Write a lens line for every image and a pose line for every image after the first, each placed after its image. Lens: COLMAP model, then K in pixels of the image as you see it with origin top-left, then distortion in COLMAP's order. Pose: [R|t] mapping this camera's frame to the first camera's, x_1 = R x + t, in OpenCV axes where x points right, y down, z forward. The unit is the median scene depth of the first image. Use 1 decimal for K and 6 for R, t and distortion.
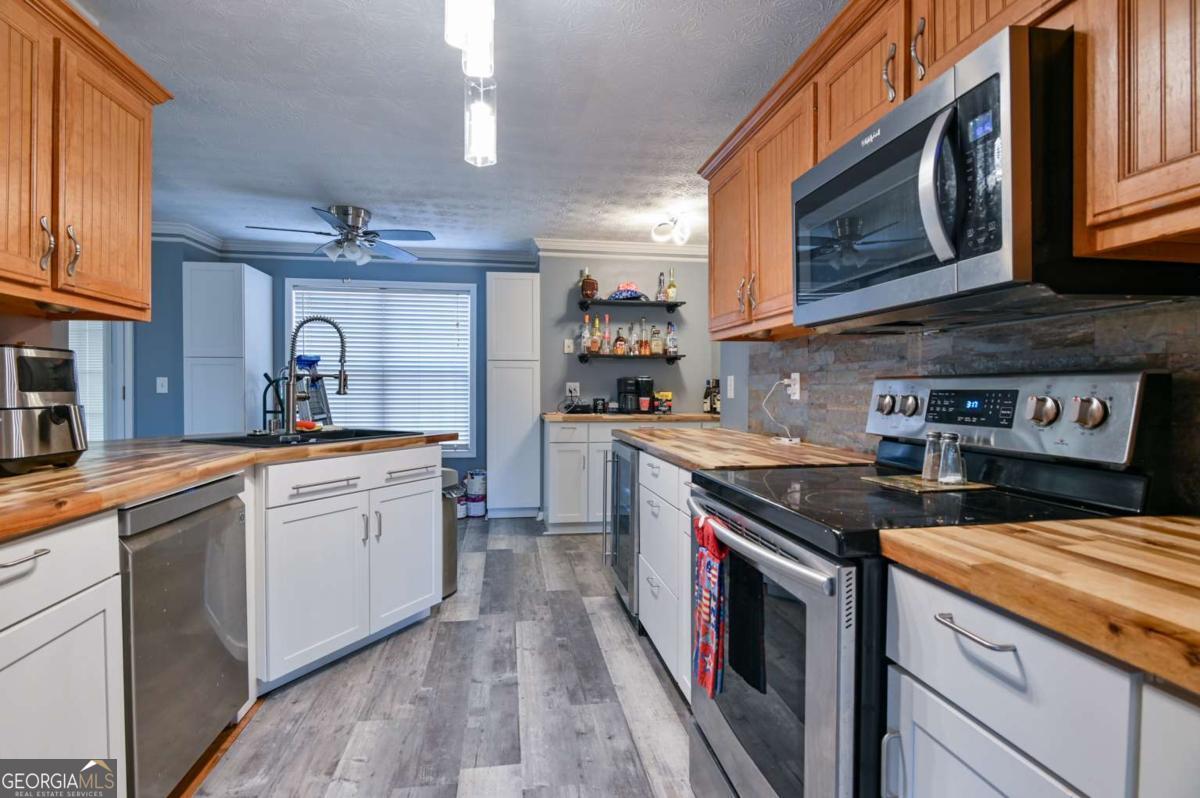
lens RADIAL K [[592.8, 0, 597.0], [0, 592.8, 405.7], [0, 0, 1]] dist [-0.019710, 0.001694]
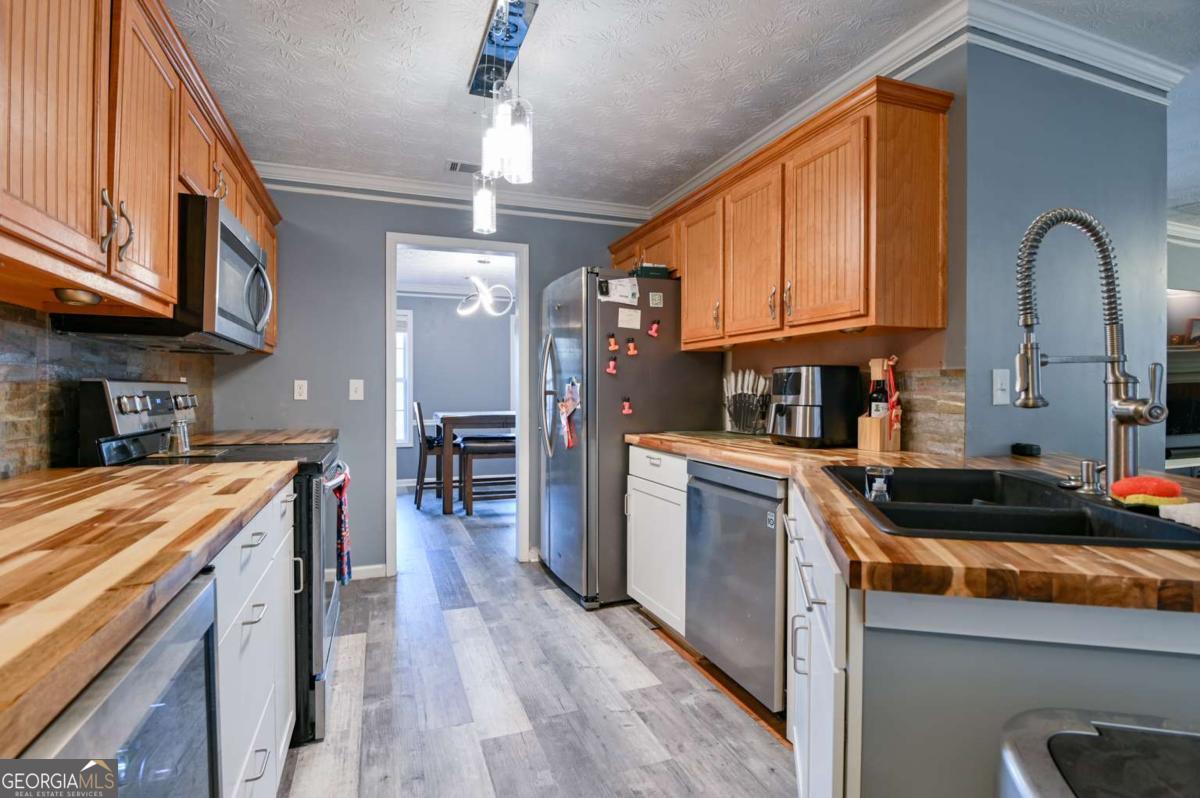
lens RADIAL K [[592.8, 0, 601.8], [0, 592.8, 395.7], [0, 0, 1]] dist [-0.019710, 0.001694]
pose [[-0.979679, -0.001644, -0.200566, -0.130204], [-0.007072, 0.999628, 0.026349, -0.051703], [0.200448, 0.027232, -0.979326, 2.063025]]
